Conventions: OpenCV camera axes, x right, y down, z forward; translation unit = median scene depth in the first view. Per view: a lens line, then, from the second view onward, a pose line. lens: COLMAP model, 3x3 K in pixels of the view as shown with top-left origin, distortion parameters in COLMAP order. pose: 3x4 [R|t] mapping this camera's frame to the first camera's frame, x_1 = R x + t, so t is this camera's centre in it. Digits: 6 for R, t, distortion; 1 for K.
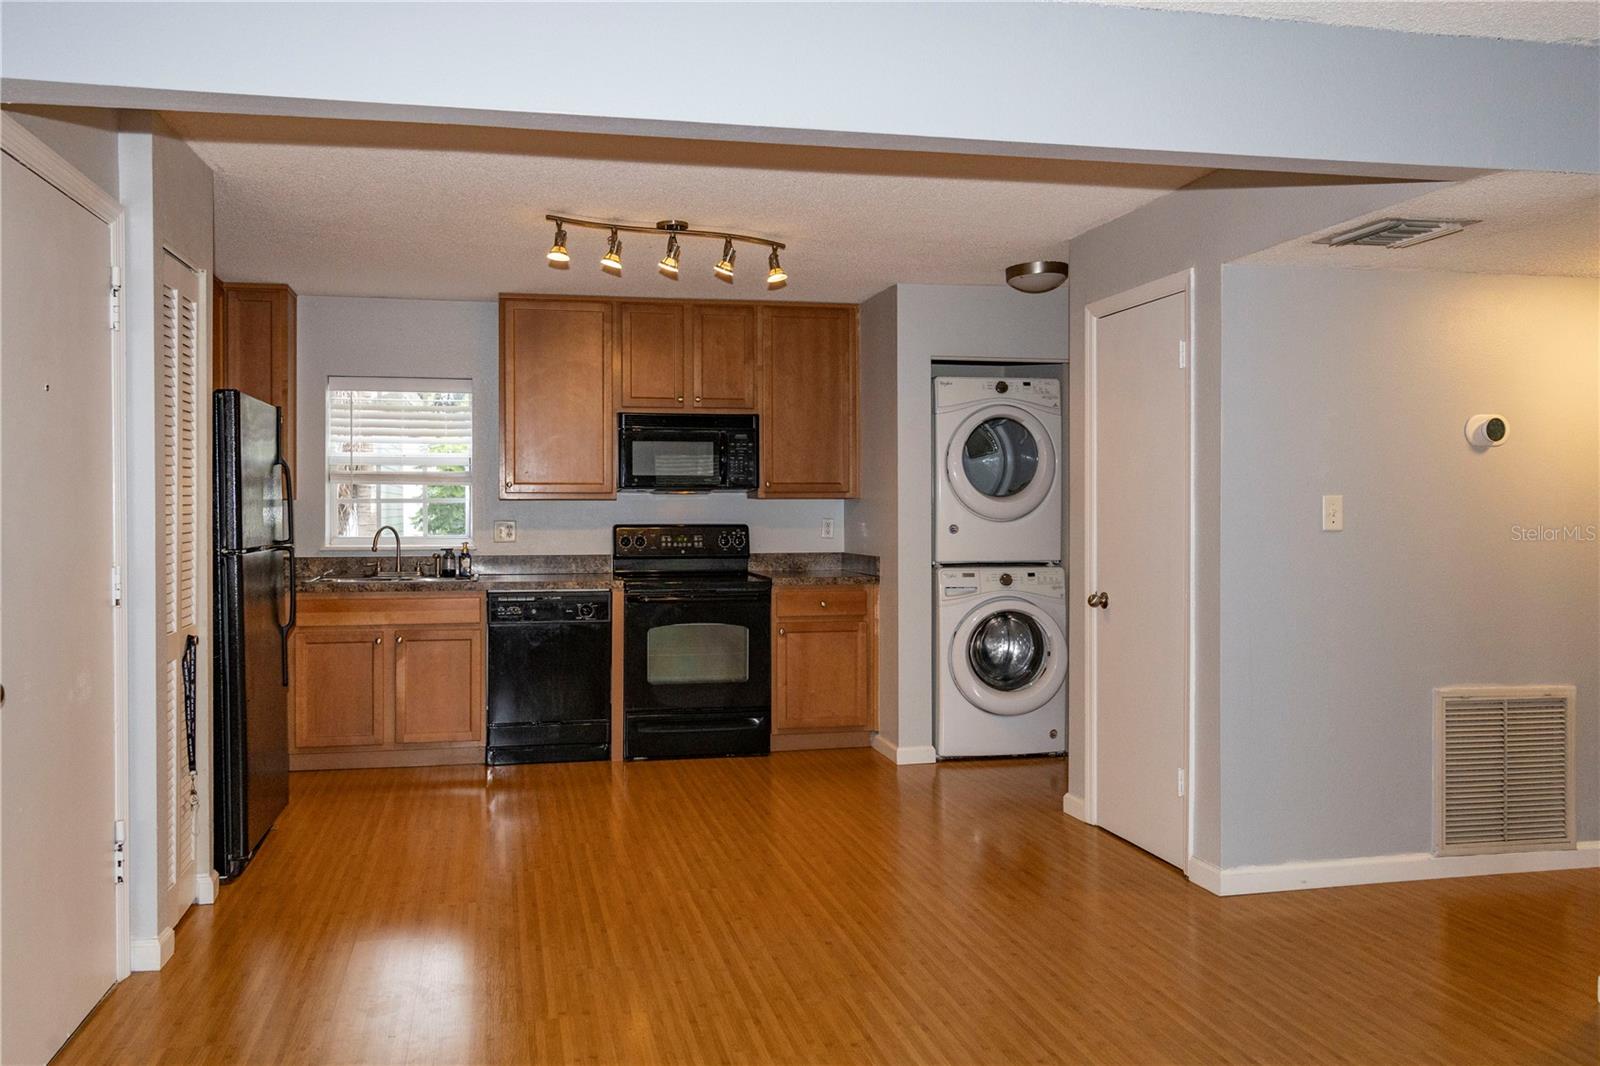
lens RADIAL K [[1162.5, 0, 797.2], [0, 1162.5, 525.5], [0, 0, 1]] dist [-0.005470, 0.000698]
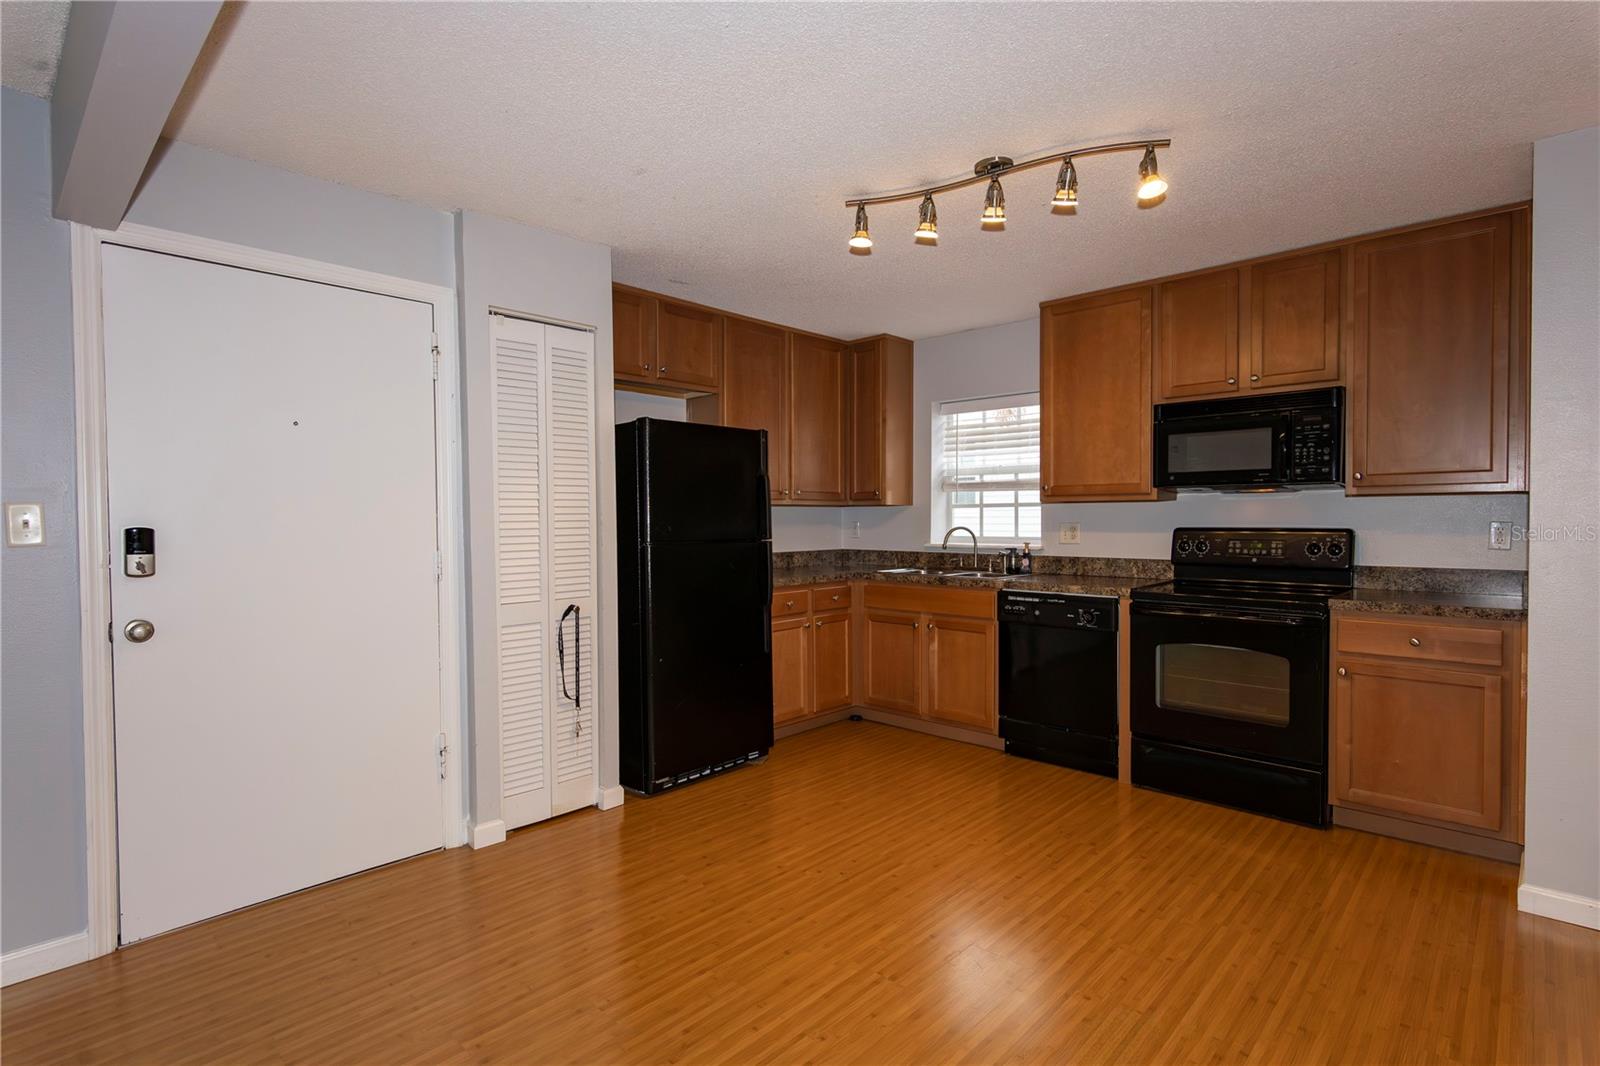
lens RADIAL K [[798.4, 0, 802.2], [0, 798.4, 537.1], [0, 0, 1]] dist [-0.005242, 0.000028]
pose [[0.543933, 0.017155, -0.838953, 0.226015], [-0.010977, 0.999851, 0.013329, 0.001673], [0.839057, 0.001959, 0.544040, 0.424684]]
